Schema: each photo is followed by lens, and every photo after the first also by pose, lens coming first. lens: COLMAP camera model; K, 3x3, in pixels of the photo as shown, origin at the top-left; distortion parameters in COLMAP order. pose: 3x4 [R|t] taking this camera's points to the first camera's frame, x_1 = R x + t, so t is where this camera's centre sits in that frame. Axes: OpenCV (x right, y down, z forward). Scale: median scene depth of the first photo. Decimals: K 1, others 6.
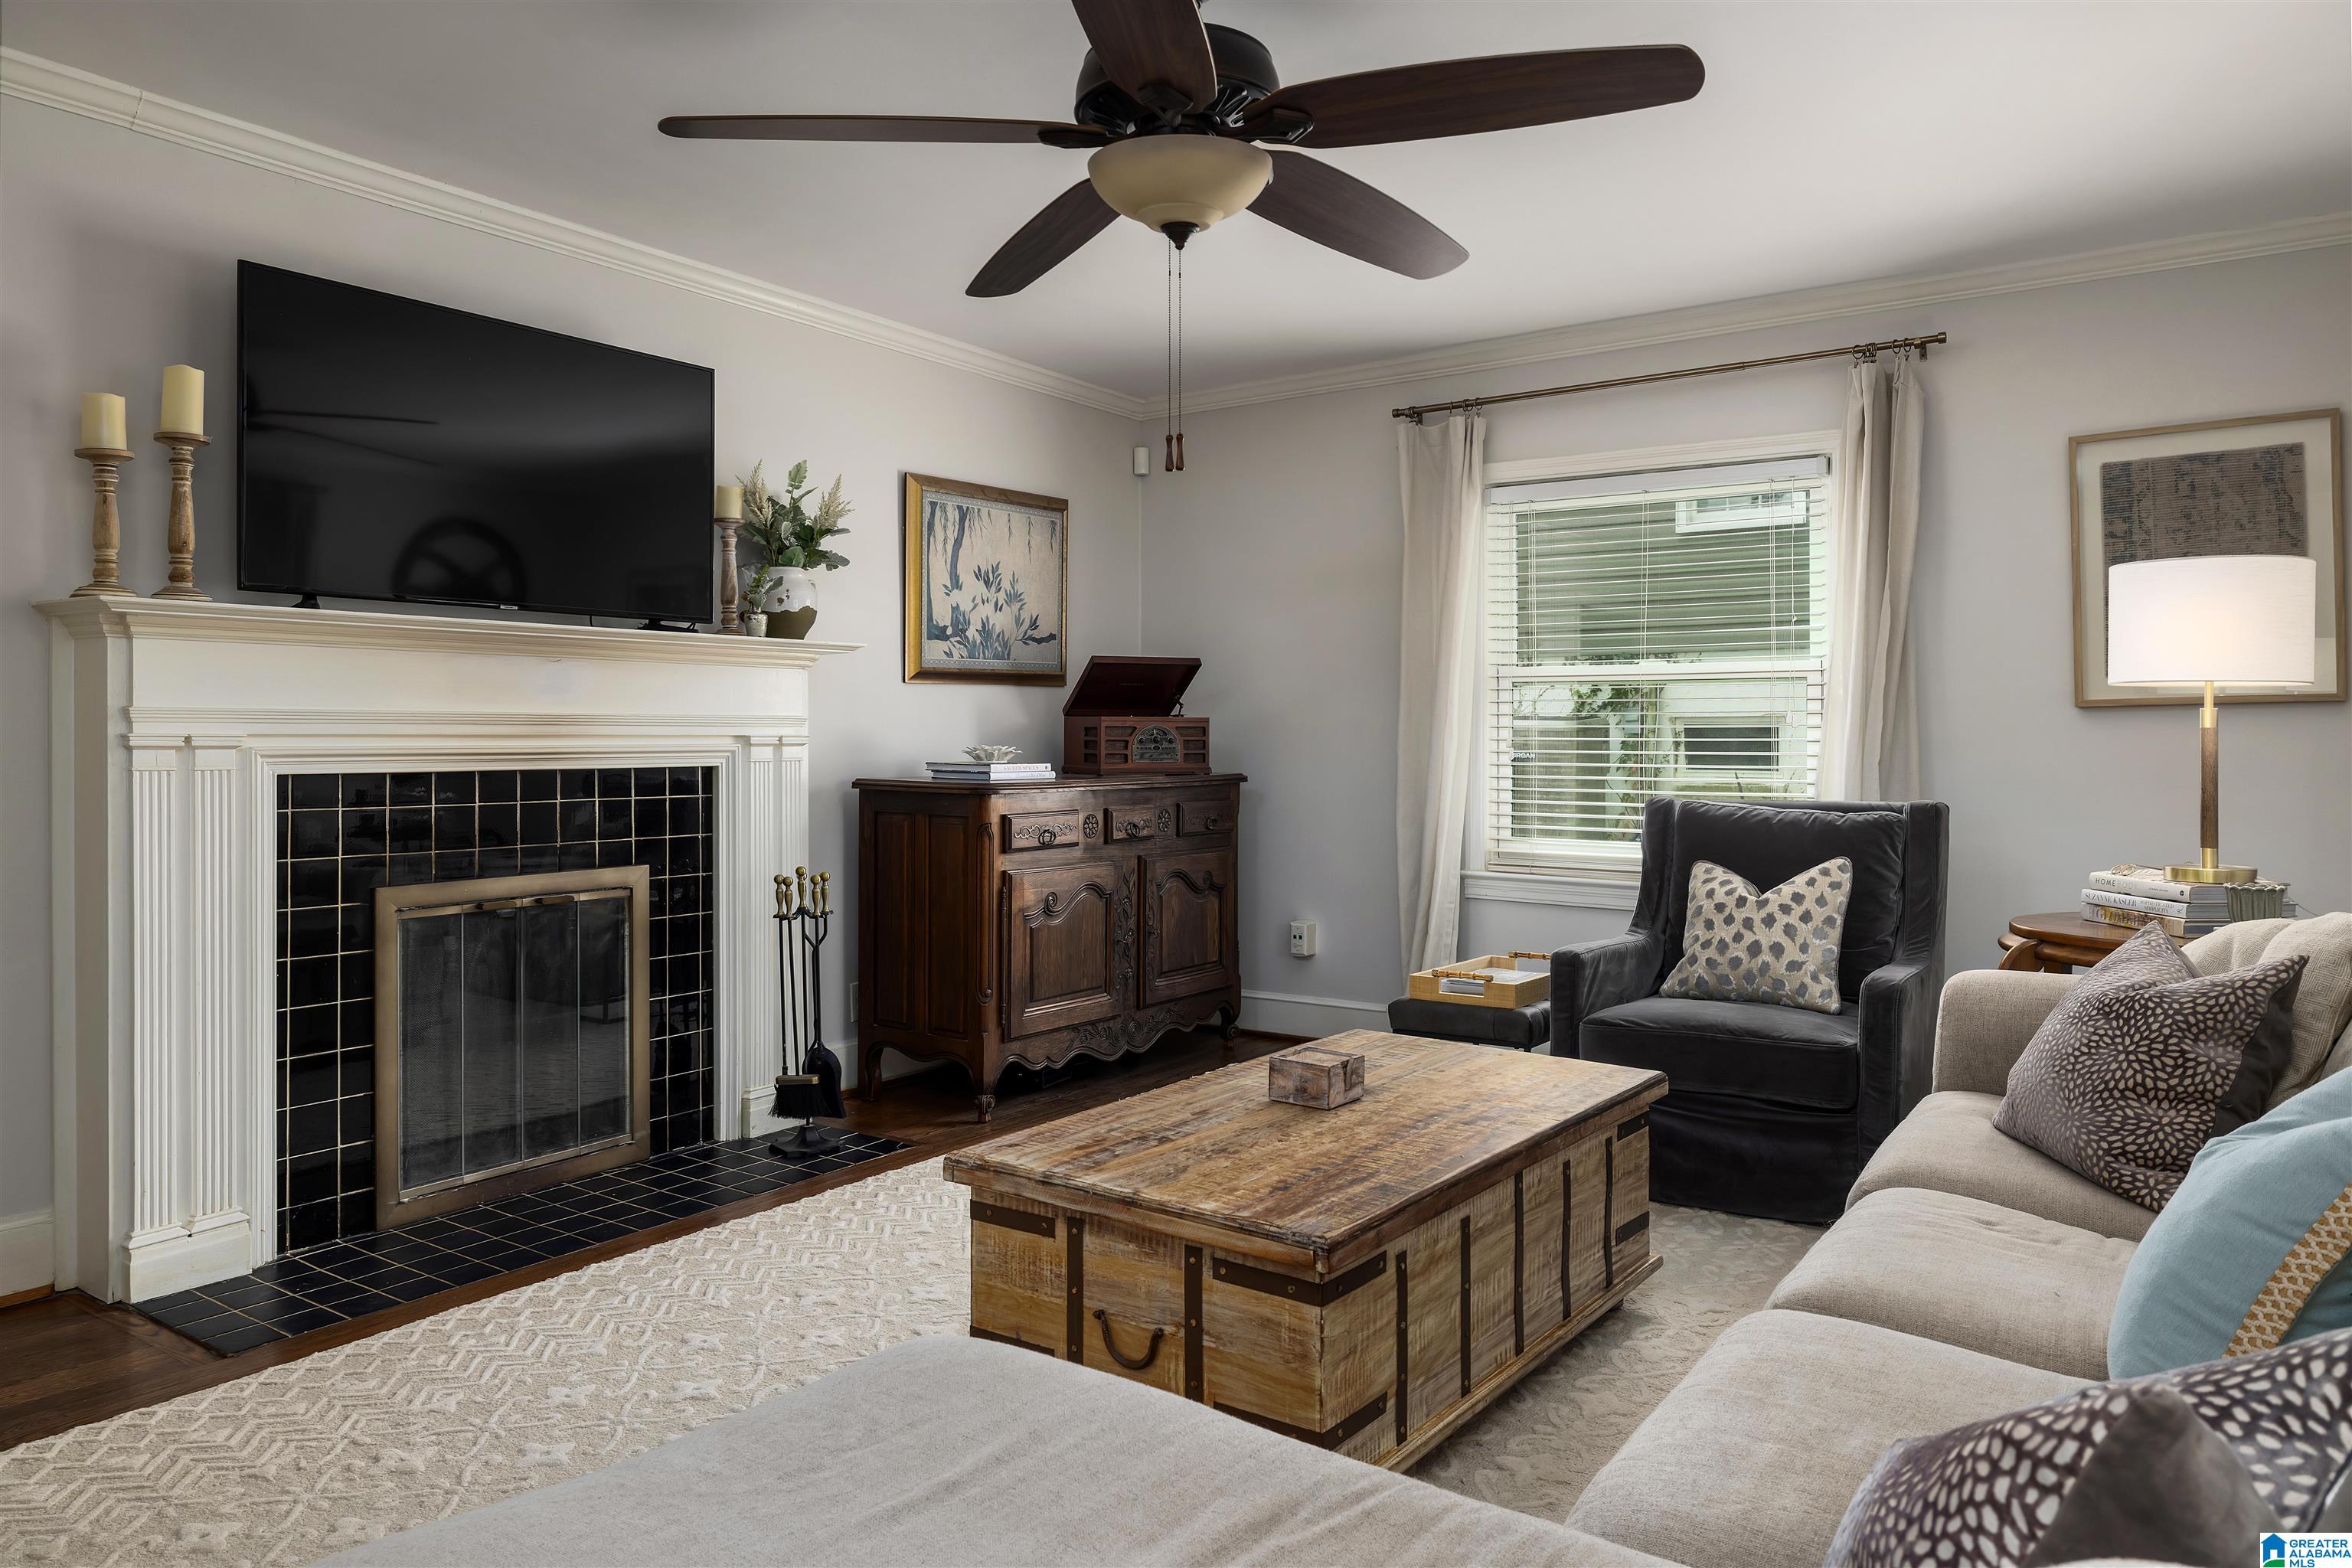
lens RADIAL K [[1587.4, 0, 1168.5], [0, 1587.4, 754.6], [0, 0, 1]] dist [0.004779, 0.007581]
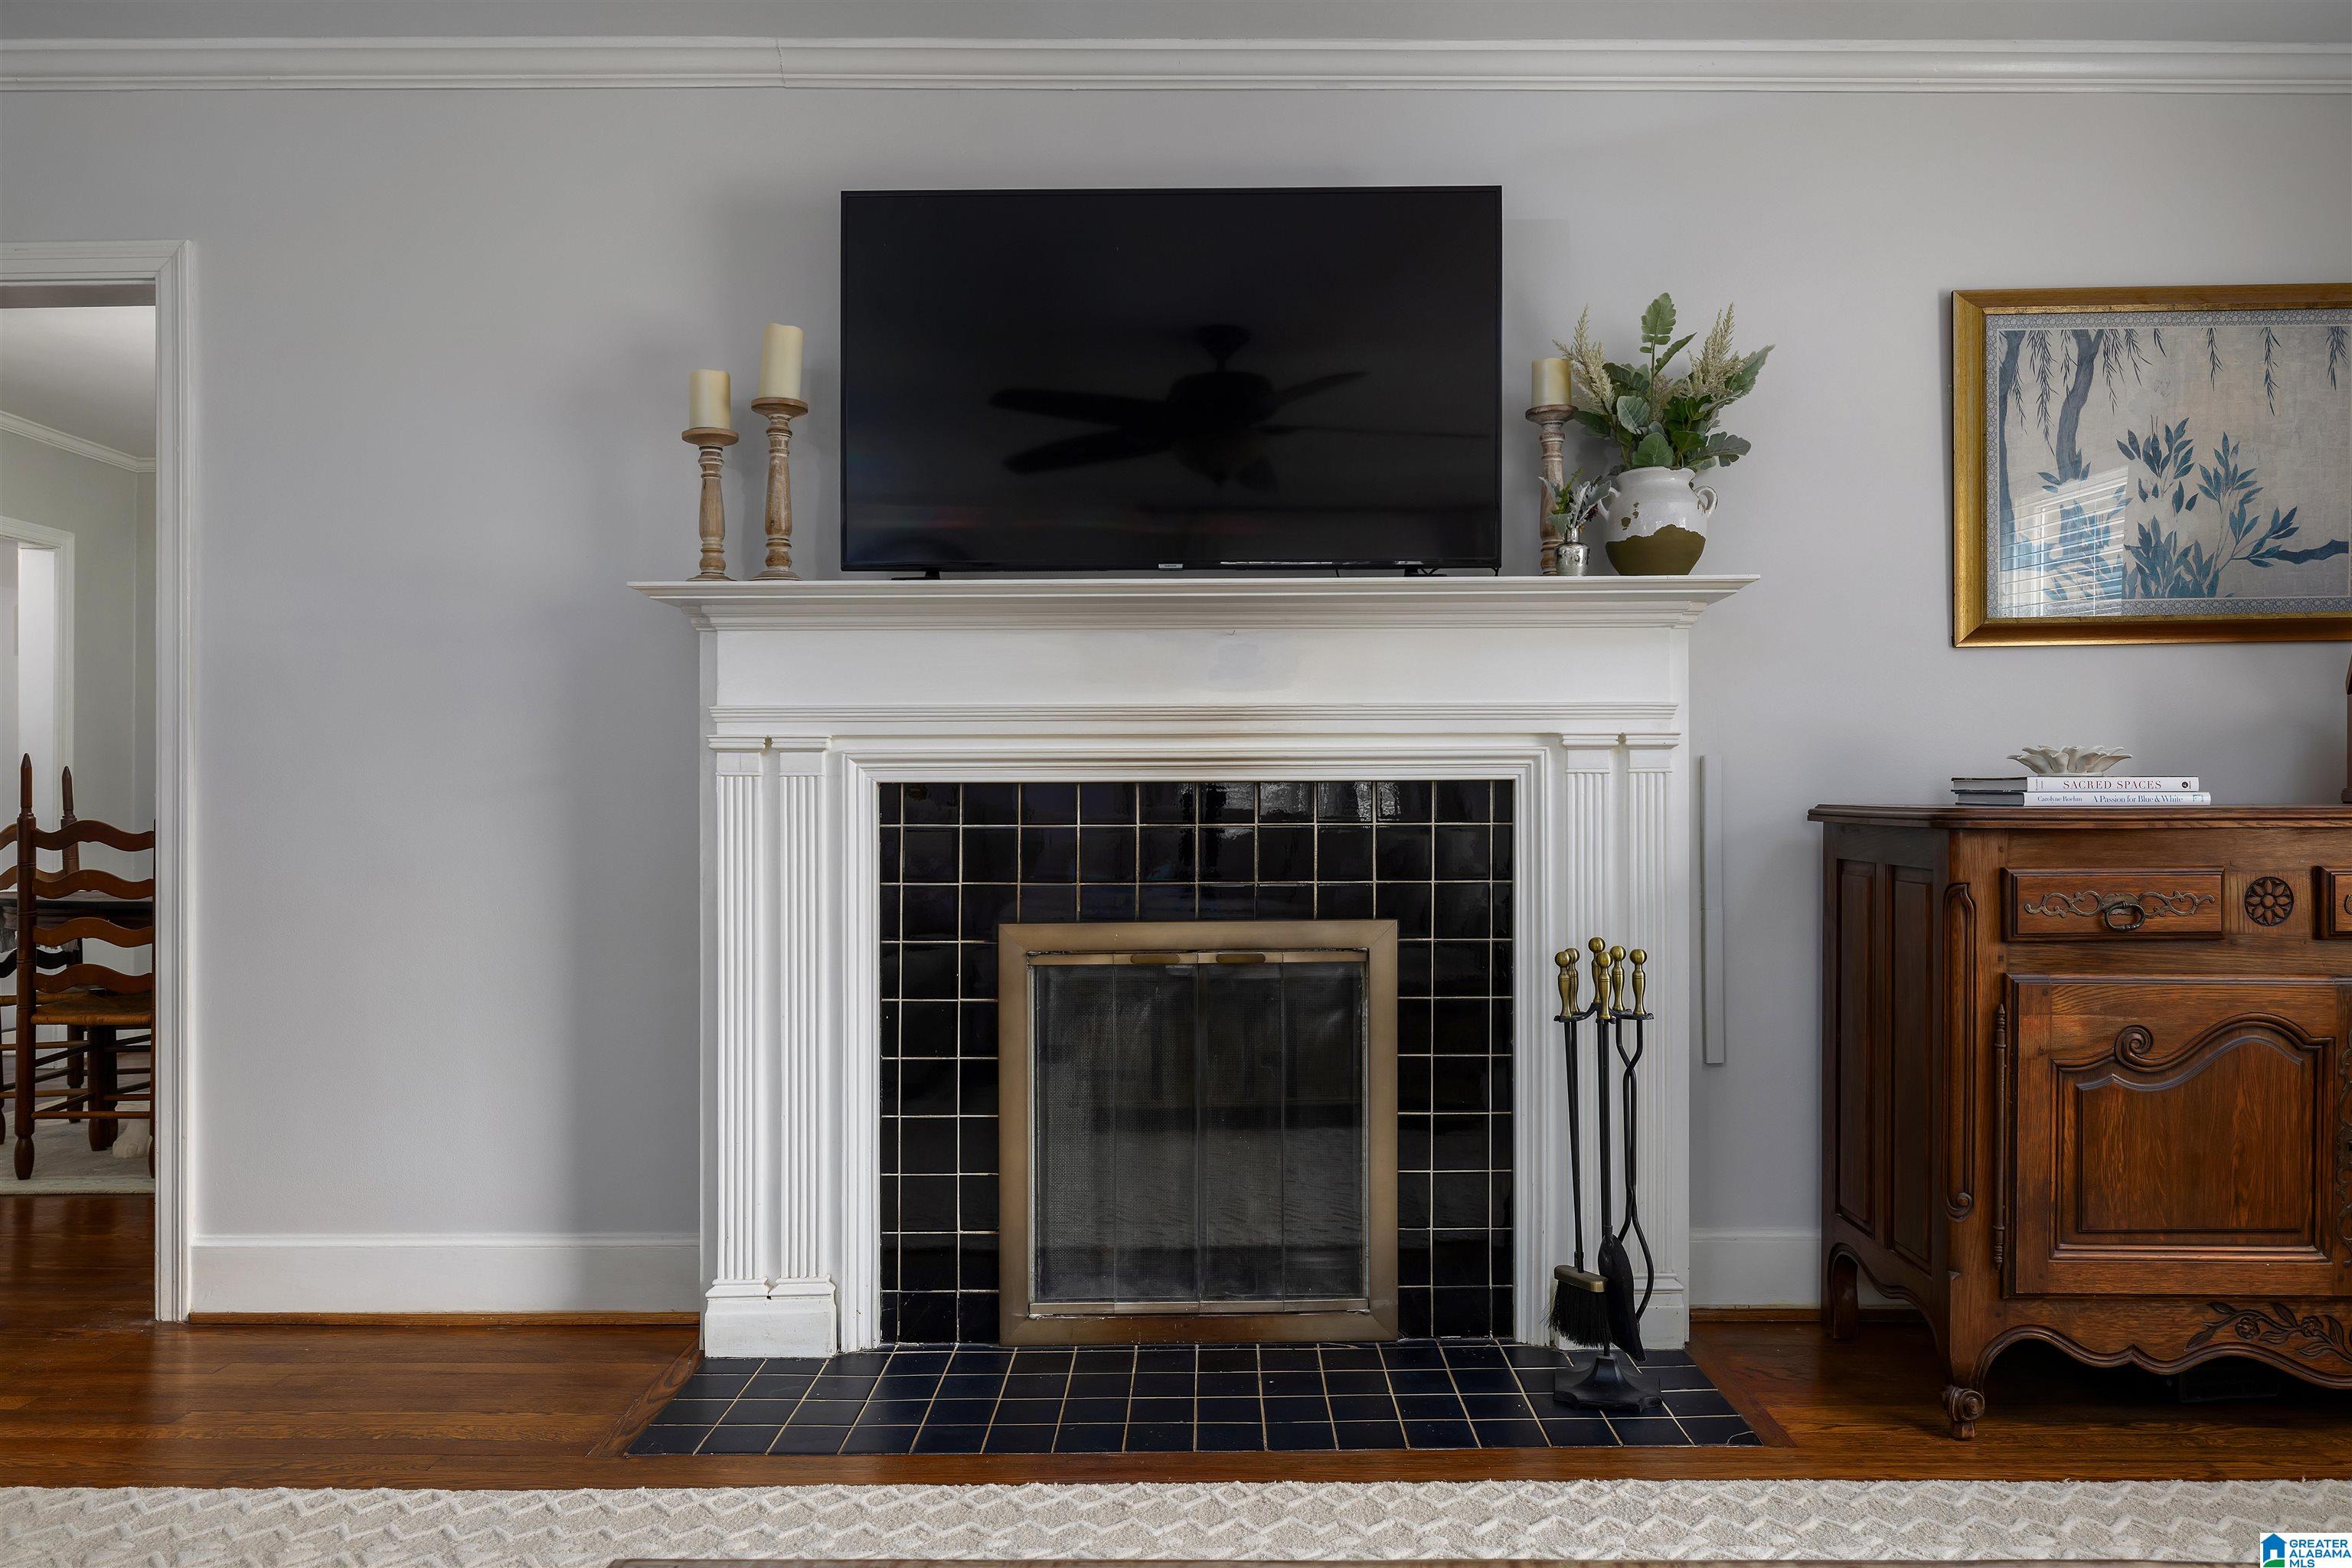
lens RADIAL K [[1590.9, 0, 1178.1], [0, 1590.9, 819.0], [0, 0, 1]] dist [0.002352, 0.003698]
pose [[0.578195, 0.002263, -0.815895, 0.202725], [-0.005678, 0.999983, -0.001250, 0.028424], [0.815879, 0.005355, 0.578198, 0.558168]]
